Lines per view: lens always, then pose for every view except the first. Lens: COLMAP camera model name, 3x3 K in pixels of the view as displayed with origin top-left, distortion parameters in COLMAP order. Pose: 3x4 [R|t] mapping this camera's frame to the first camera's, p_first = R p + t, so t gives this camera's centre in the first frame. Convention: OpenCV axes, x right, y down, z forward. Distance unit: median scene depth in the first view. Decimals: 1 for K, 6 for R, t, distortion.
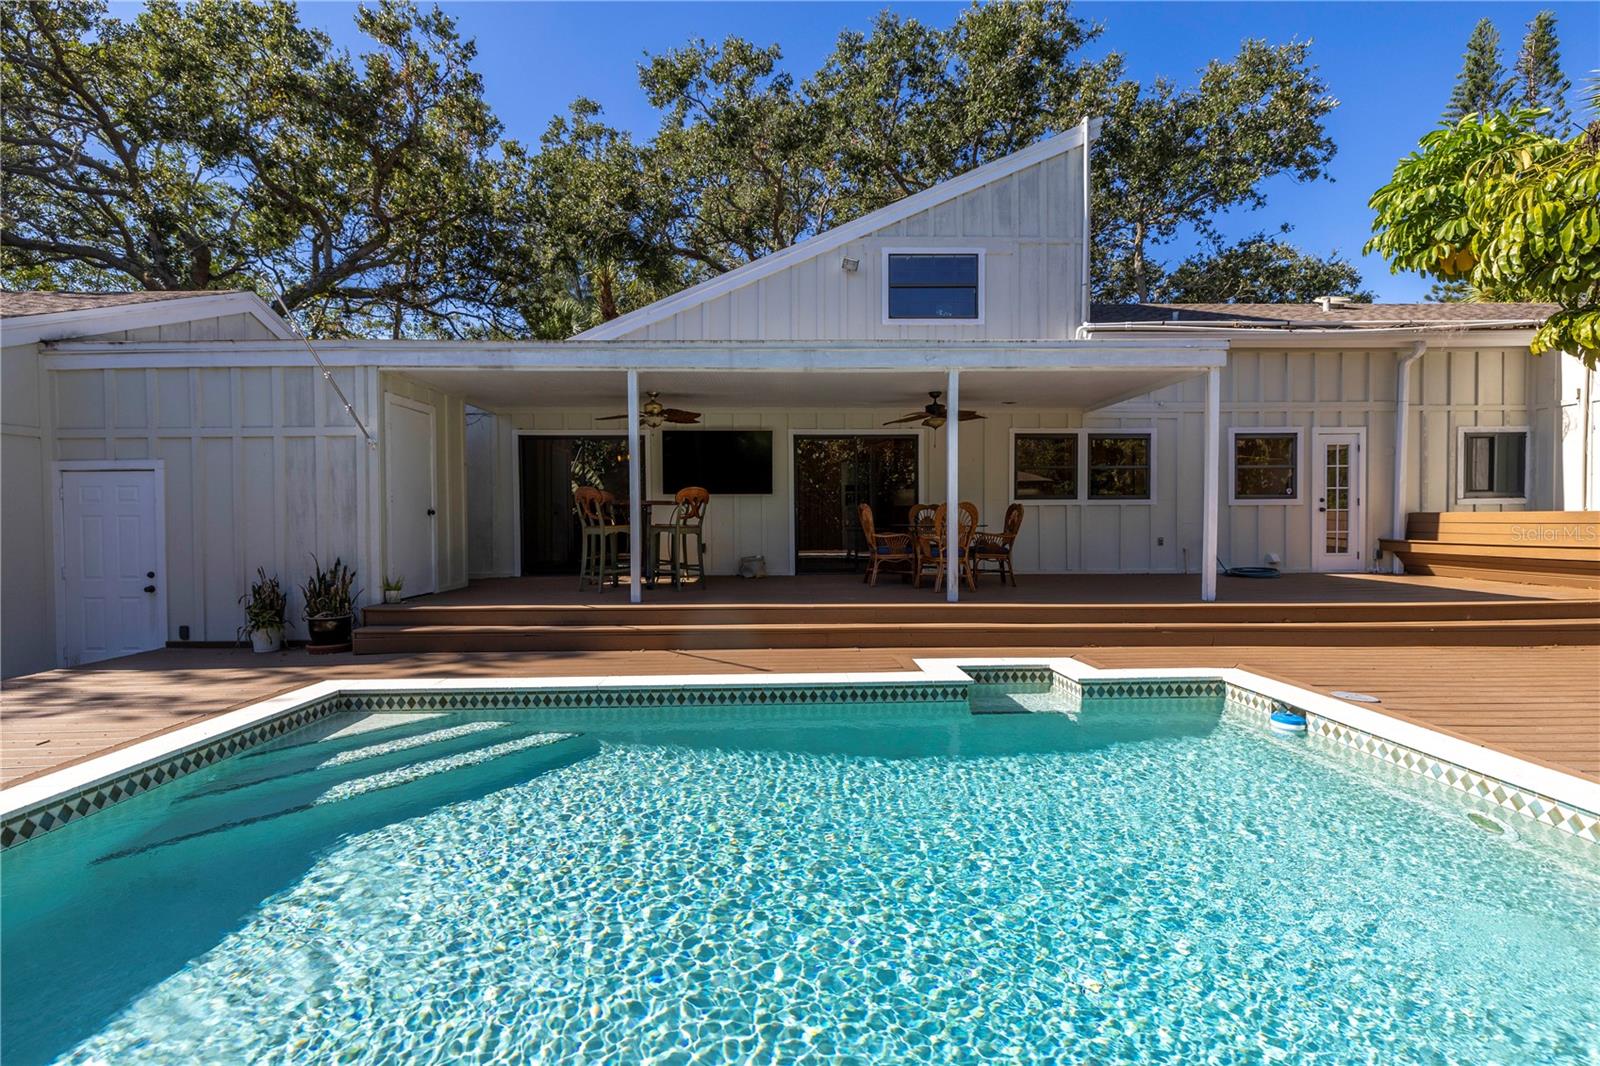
lens RADIAL K [[676.0, 0, 796.0], [0, 676.0, 529.1], [0, 0, 1]] dist [0.001193, -0.000468]
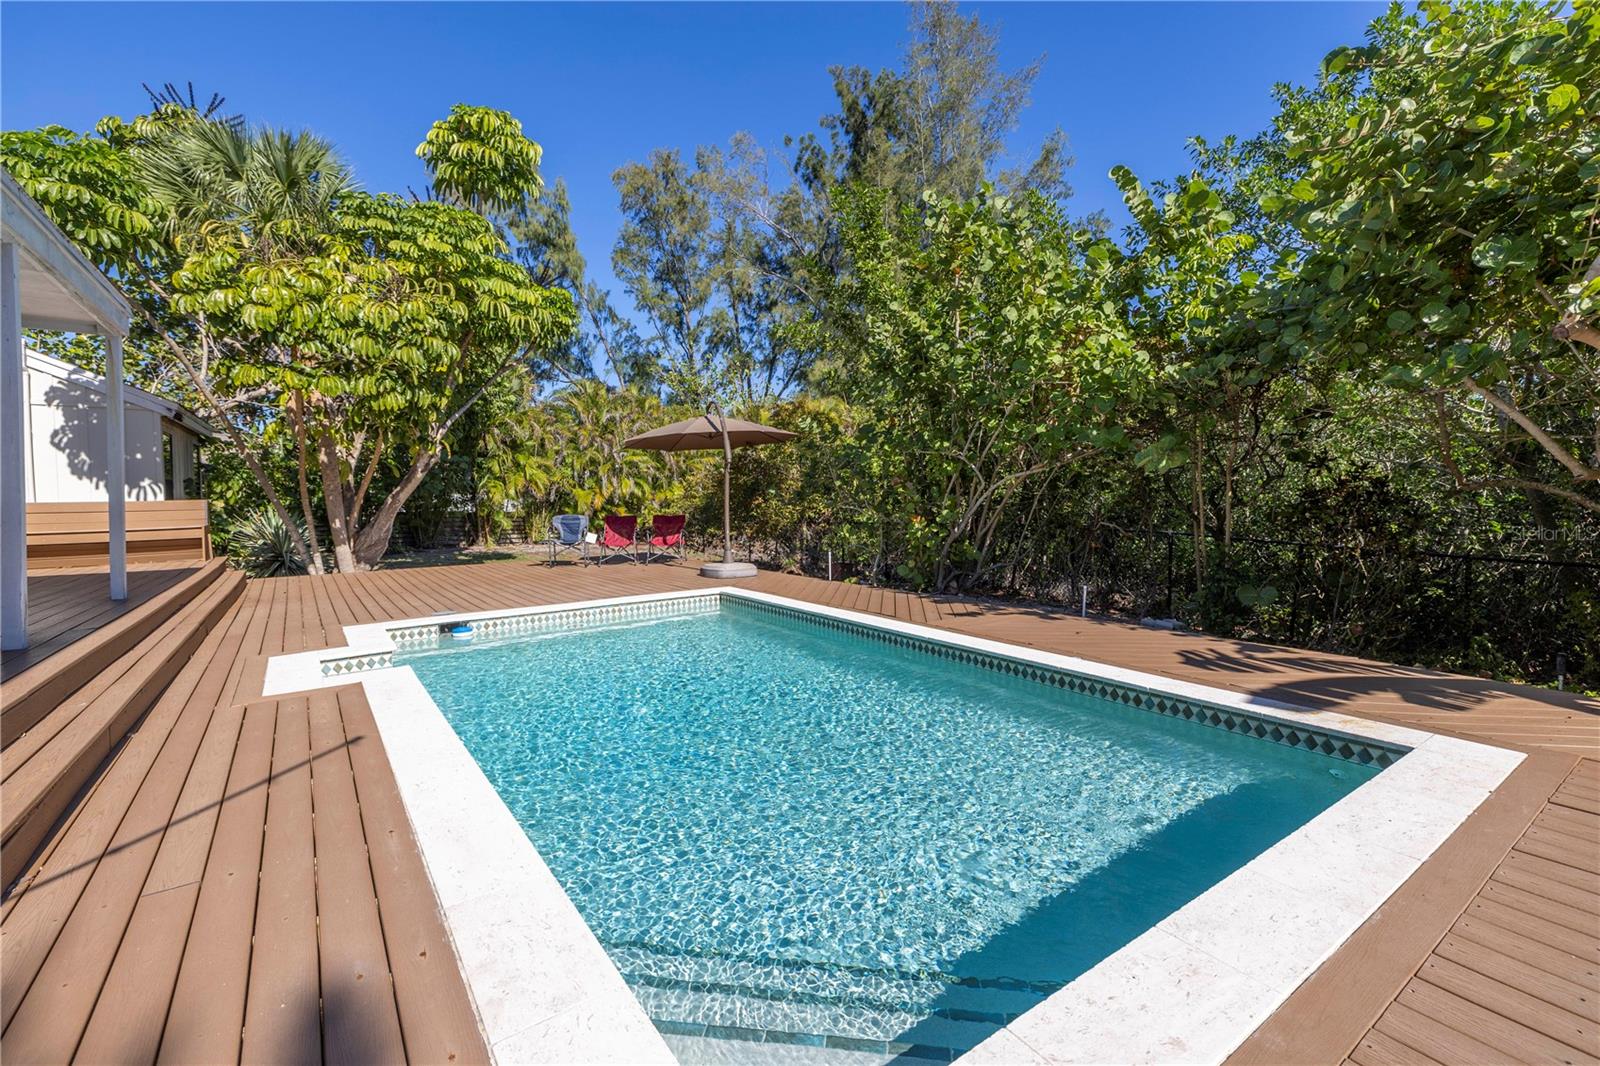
lens RADIAL K [[676.0, 0, 799.0], [0, 676.0, 522.2], [0, 0, 1]] dist [0.001193, -0.000468]
pose [[-0.574131, -0.014972, 0.818627, -0.432713], [0.030244, 0.998763, 0.039477, -0.001014], [-0.818205, 0.047423, -0.572967, 0.560013]]
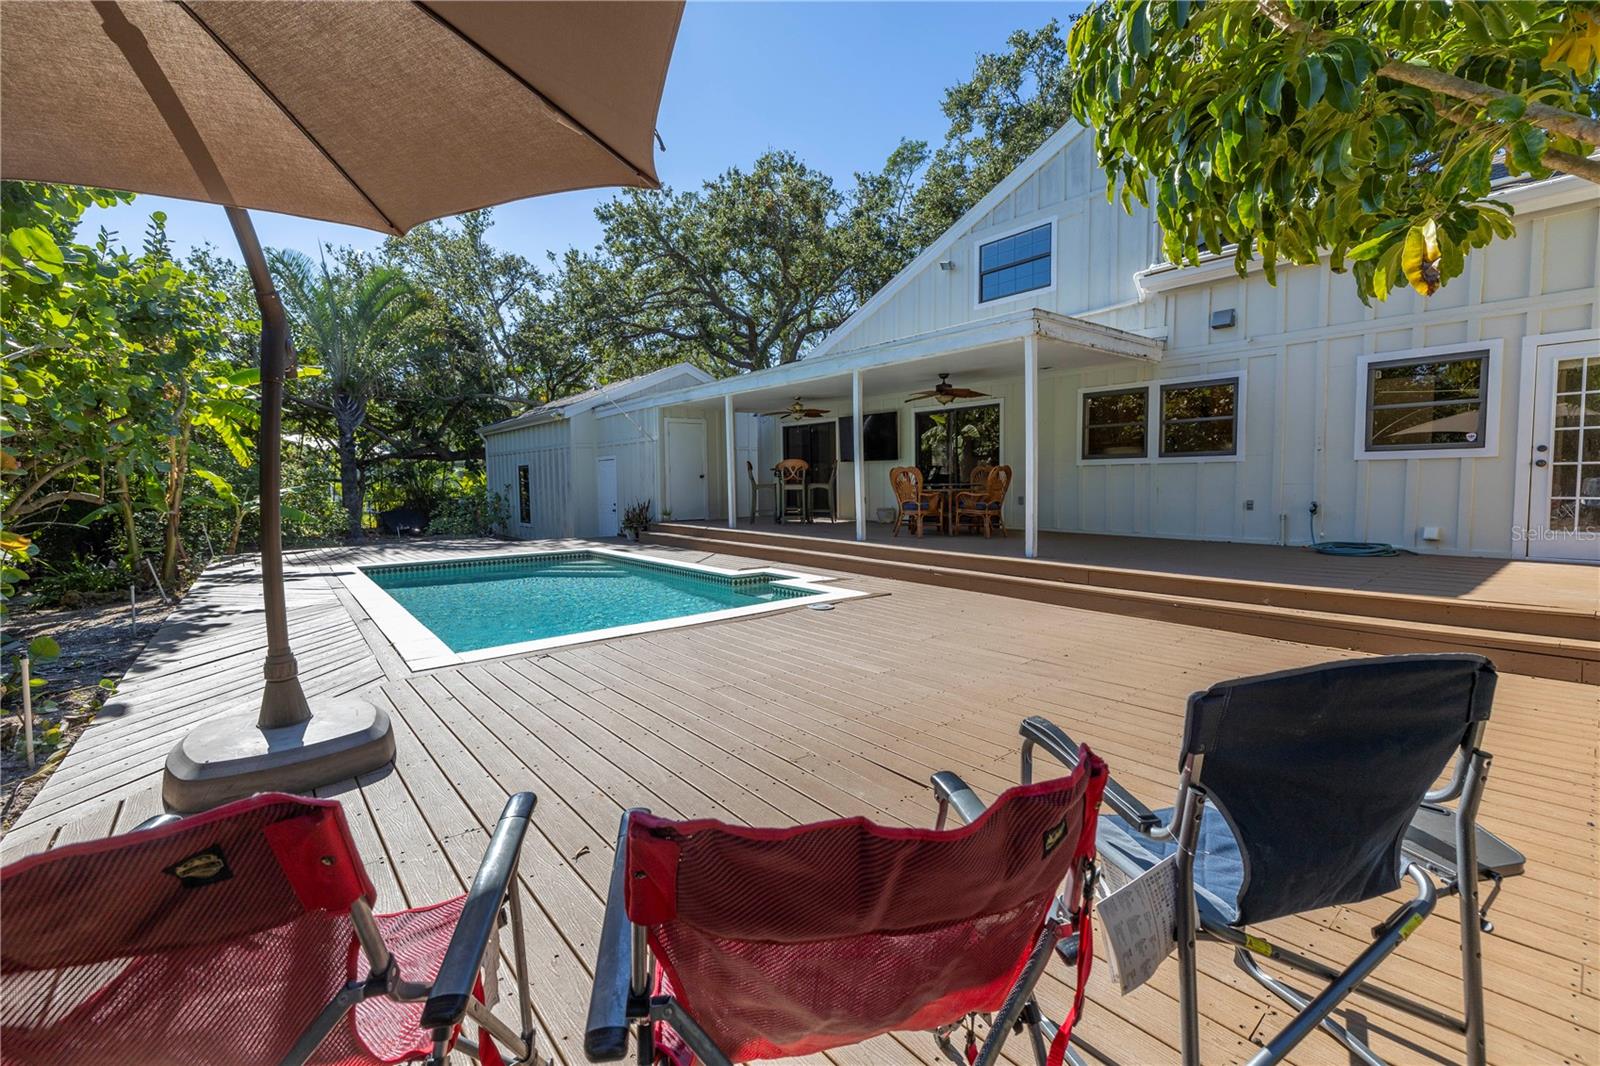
lens RADIAL K [[676.0, 0, 791.6], [0, 676.0, 523.9], [0, 0, 1]] dist [0.001193, -0.000468]
pose [[0.612006, 0.050650, -0.789230, 0.868484], [-0.005195, 0.998183, 0.060031, -0.005987], [0.790836, -0.032640, 0.611157, 0.036568]]
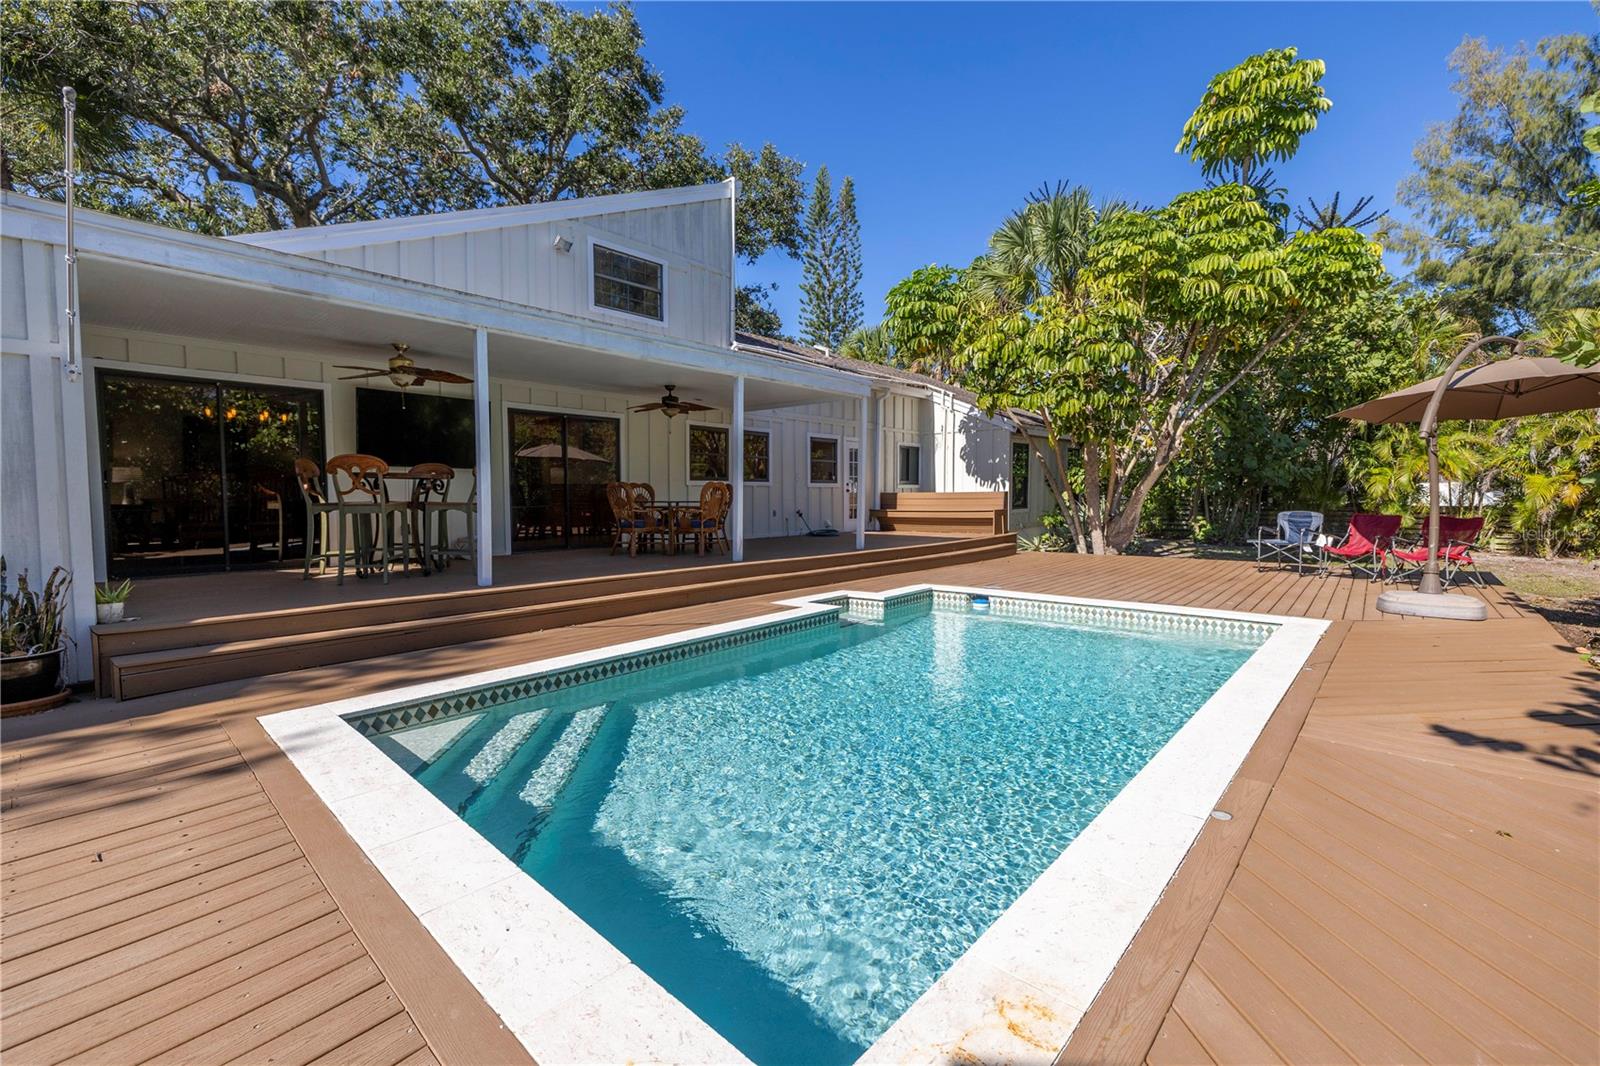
lens RADIAL K [[676.0, 0, 799.7], [0, 676.0, 528.7], [0, 0, 1]] dist [0.001193, -0.000468]
pose [[0.670657, -0.033722, 0.741001, -0.439351], [0.013379, 0.999353, 0.033370, 0.004539], [-0.741647, -0.012466, 0.670674, 0.054134]]
